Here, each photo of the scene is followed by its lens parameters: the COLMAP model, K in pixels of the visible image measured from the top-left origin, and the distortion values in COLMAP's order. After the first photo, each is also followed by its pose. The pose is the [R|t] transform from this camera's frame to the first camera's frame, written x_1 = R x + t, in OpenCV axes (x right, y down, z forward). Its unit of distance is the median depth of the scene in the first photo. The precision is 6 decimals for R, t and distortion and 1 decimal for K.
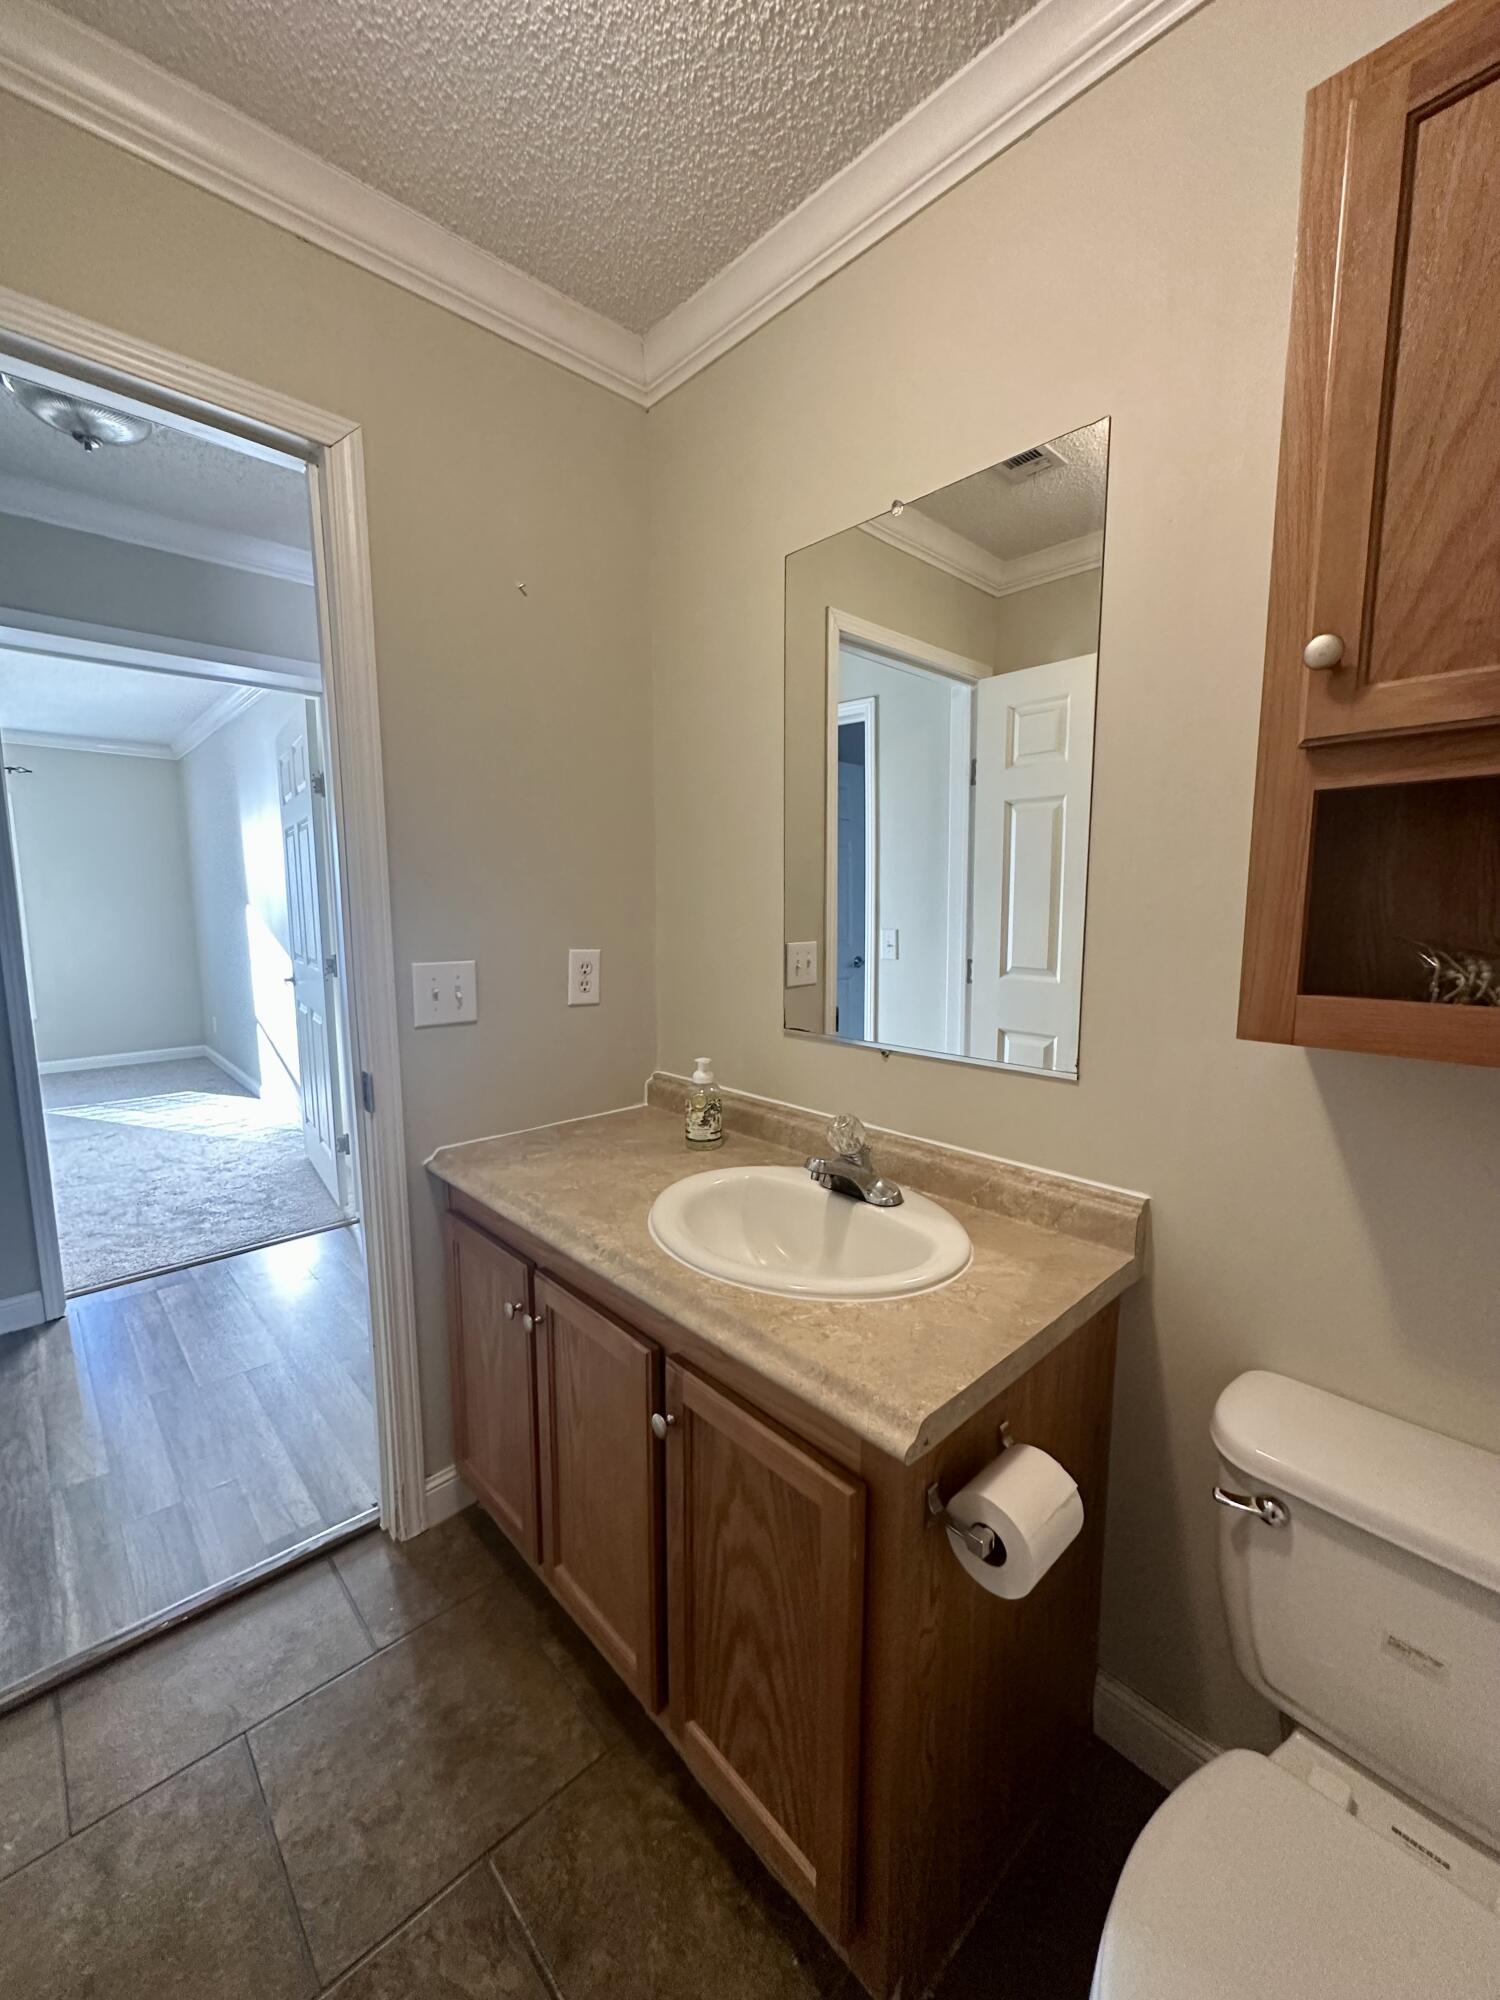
lens RADIAL K [[799.4, 0, 748.7], [0, 799.4, 999.9], [0, 0, 1]] dist [-0.002636, 0.000992]
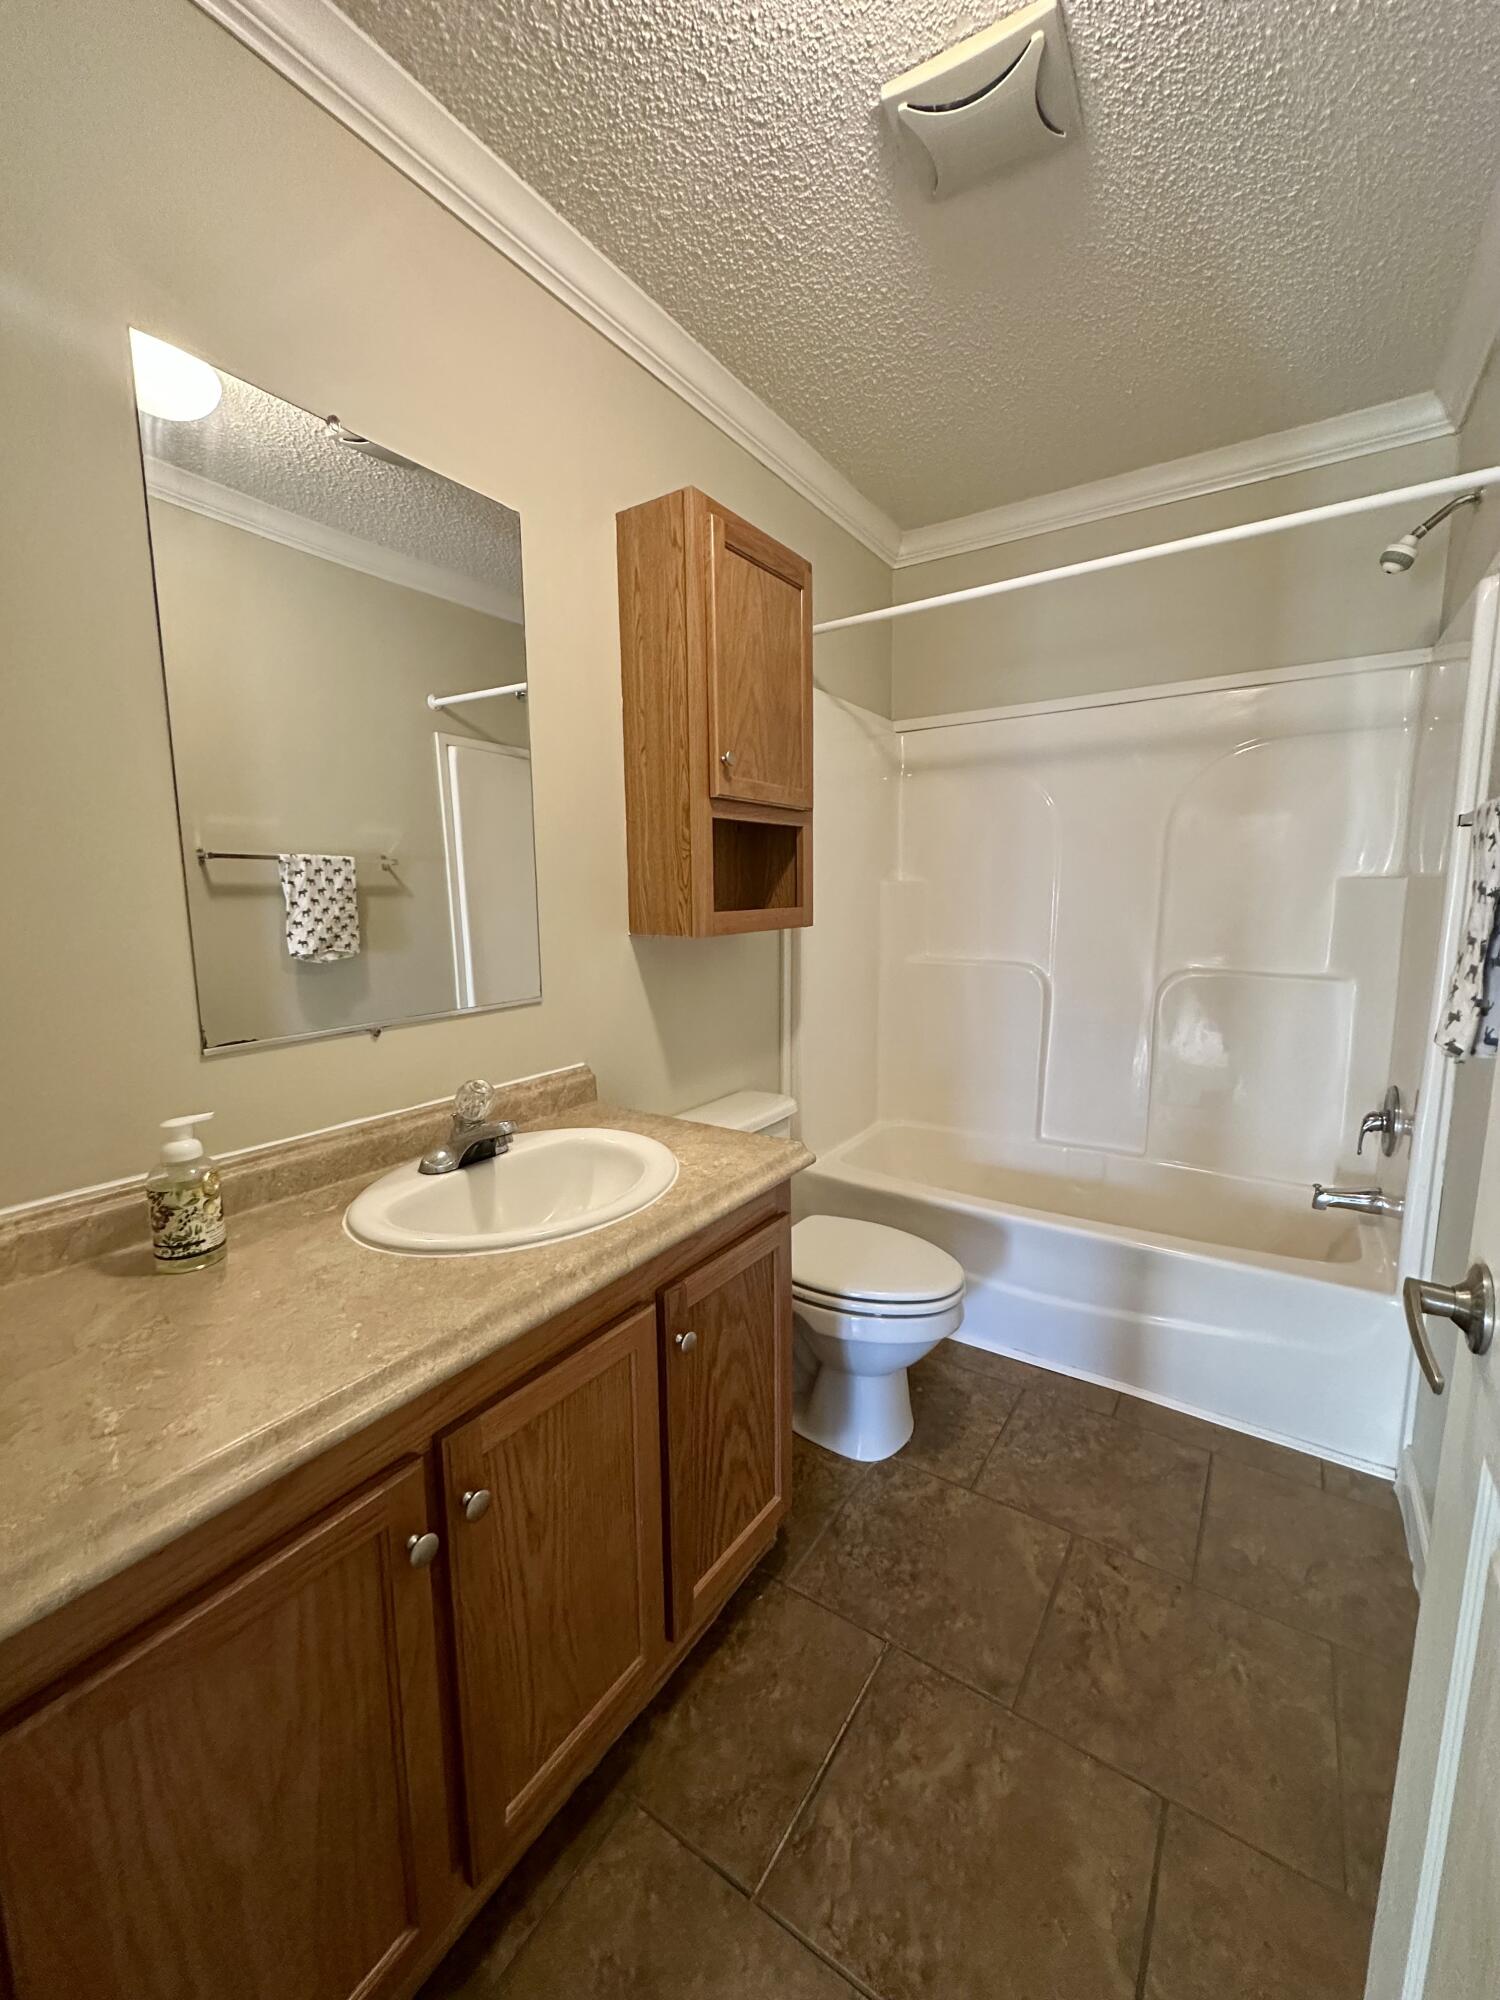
lens RADIAL K [[799.4, 0, 750.6], [0, 799.4, 1001.6], [0, 0, 1]] dist [-0.002636, 0.000992]
pose [[-0.225894, -0.135960, 0.964617, -1.008905], [0.128582, 0.977387, 0.167871, -0.082987], [-0.965629, 0.161954, -0.203304, 0.963289]]
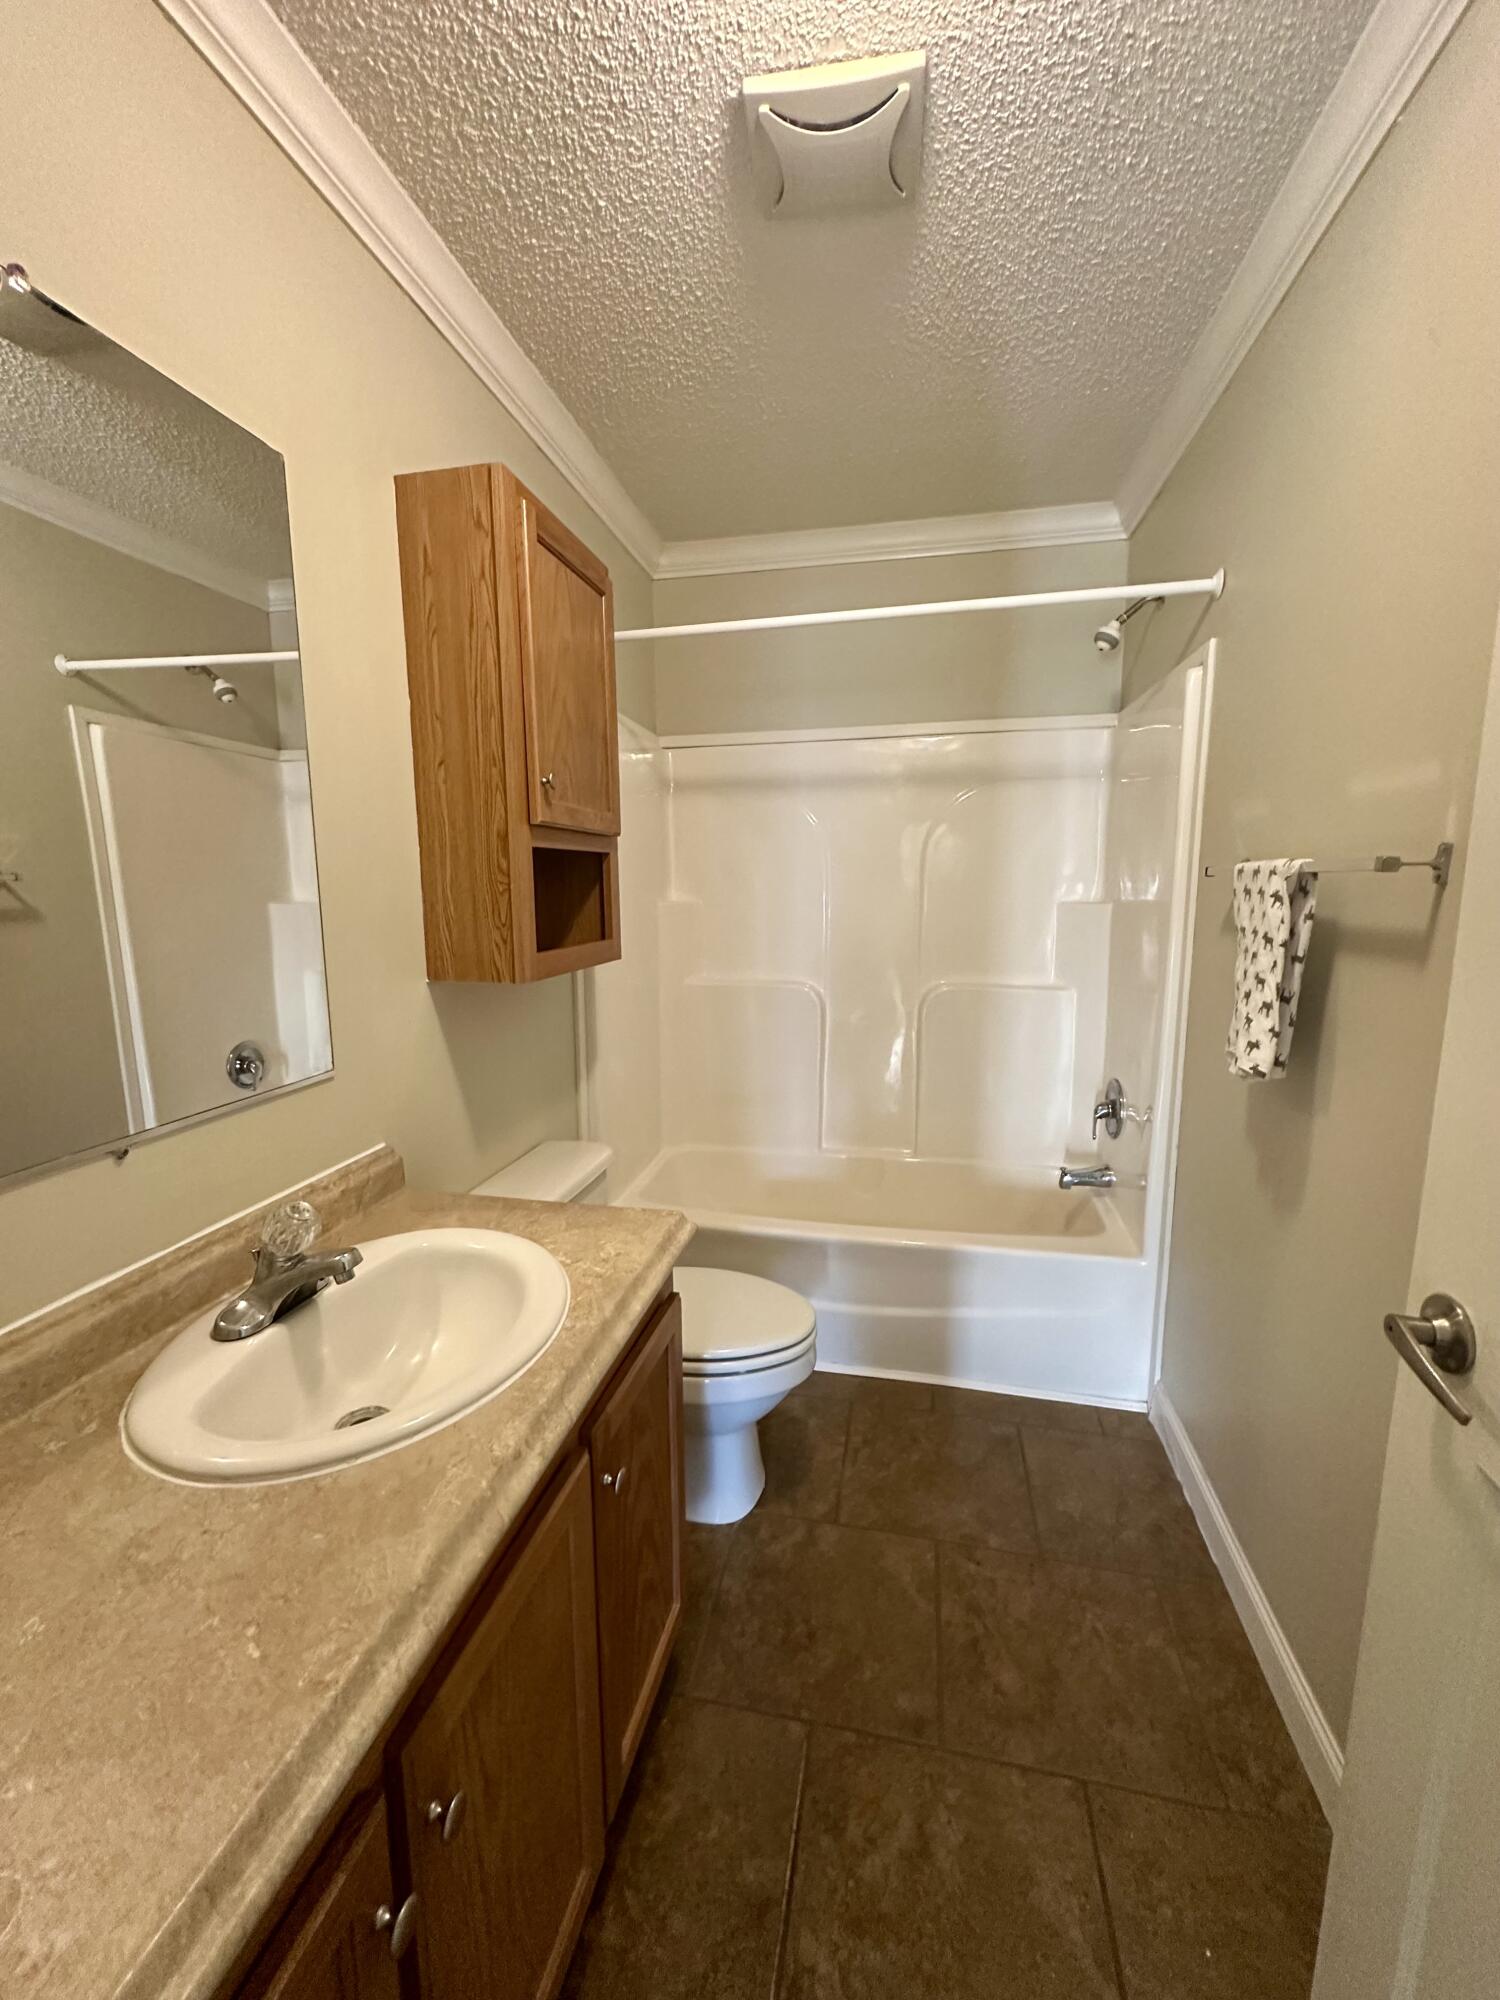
lens RADIAL K [[799.4, 0, 751.9], [0, 799.4, 1001.0], [0, 0, 1]] dist [-0.002636, 0.000992]
pose [[-0.574277, -0.117419, 0.810197, -0.801989], [0.105789, 0.970720, 0.215667, -0.175742], [-0.811797, 0.209562, -0.545040, 1.144494]]
